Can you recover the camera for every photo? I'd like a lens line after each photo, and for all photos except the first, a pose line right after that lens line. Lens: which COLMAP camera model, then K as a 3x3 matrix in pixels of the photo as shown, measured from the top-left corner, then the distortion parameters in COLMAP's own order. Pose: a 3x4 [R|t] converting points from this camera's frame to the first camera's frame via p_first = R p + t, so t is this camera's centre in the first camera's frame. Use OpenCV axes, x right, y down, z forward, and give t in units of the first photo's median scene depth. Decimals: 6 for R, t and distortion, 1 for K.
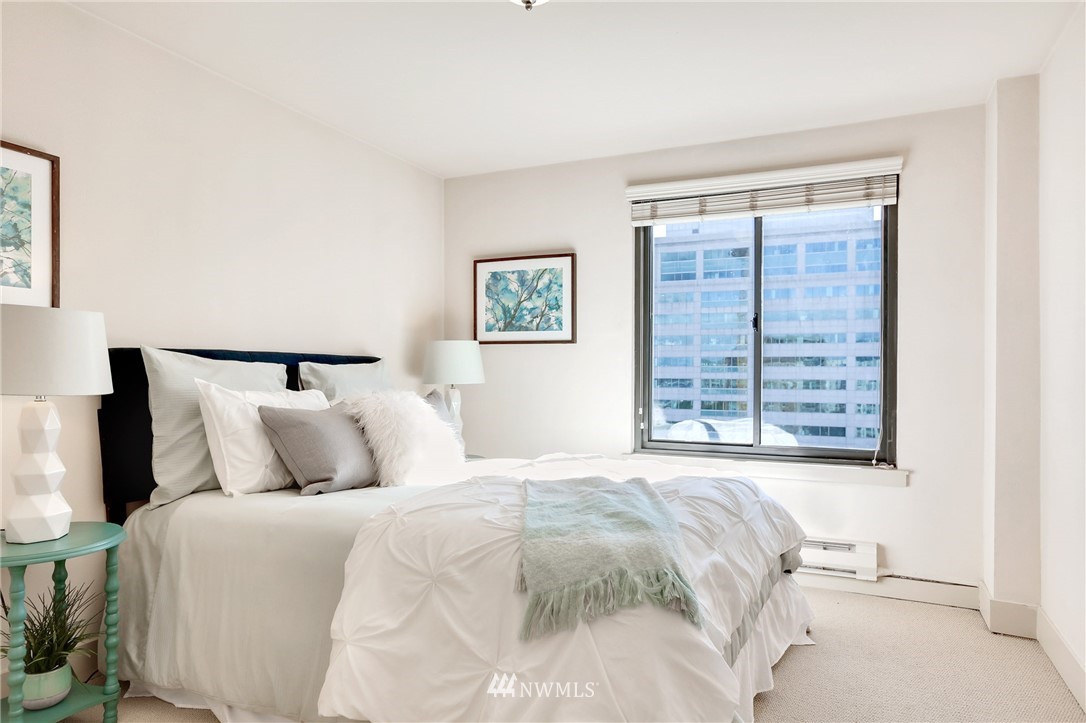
lens RADIAL K [[681.1, 0, 548.0], [0, 681.1, 370.2], [0, 0, 1]] dist [-0.024881, 0.003799]
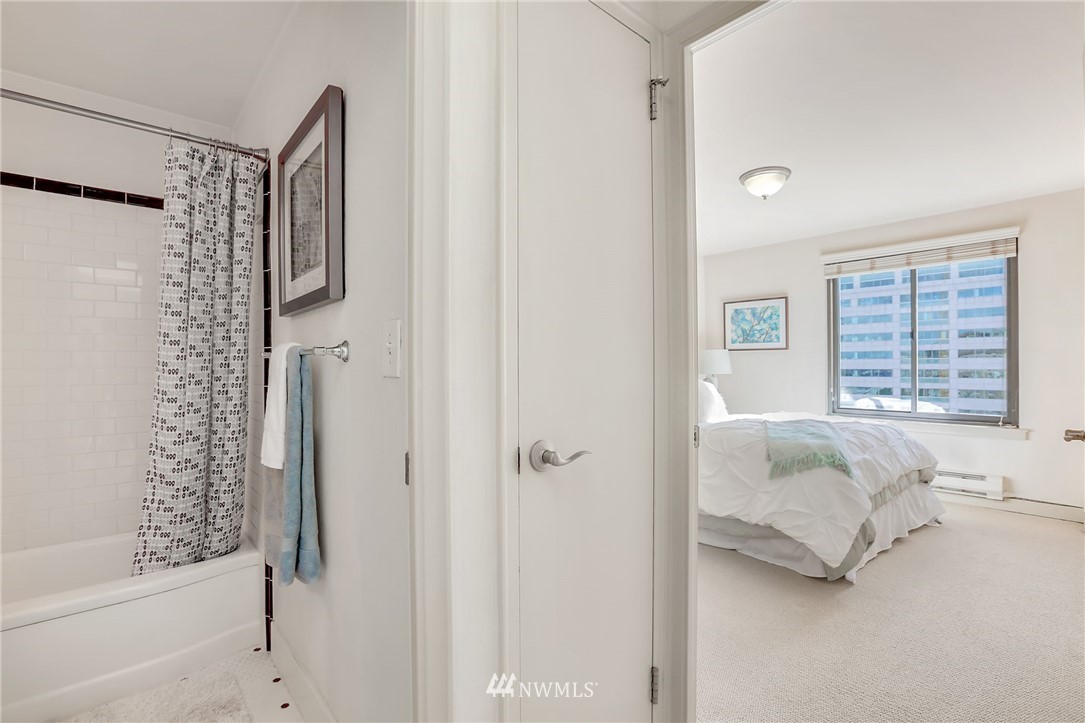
lens RADIAL K [[493.5, 0, 545.3], [0, 493.5, 362.4], [0, 0, 1]] dist [-0.032459, 0.004020]
pose [[0.915950, -0.009995, -0.401169, -0.030356], [0.008774, 0.999950, -0.004881, -0.008641], [0.401197, 0.000951, 0.915991, -0.427027]]
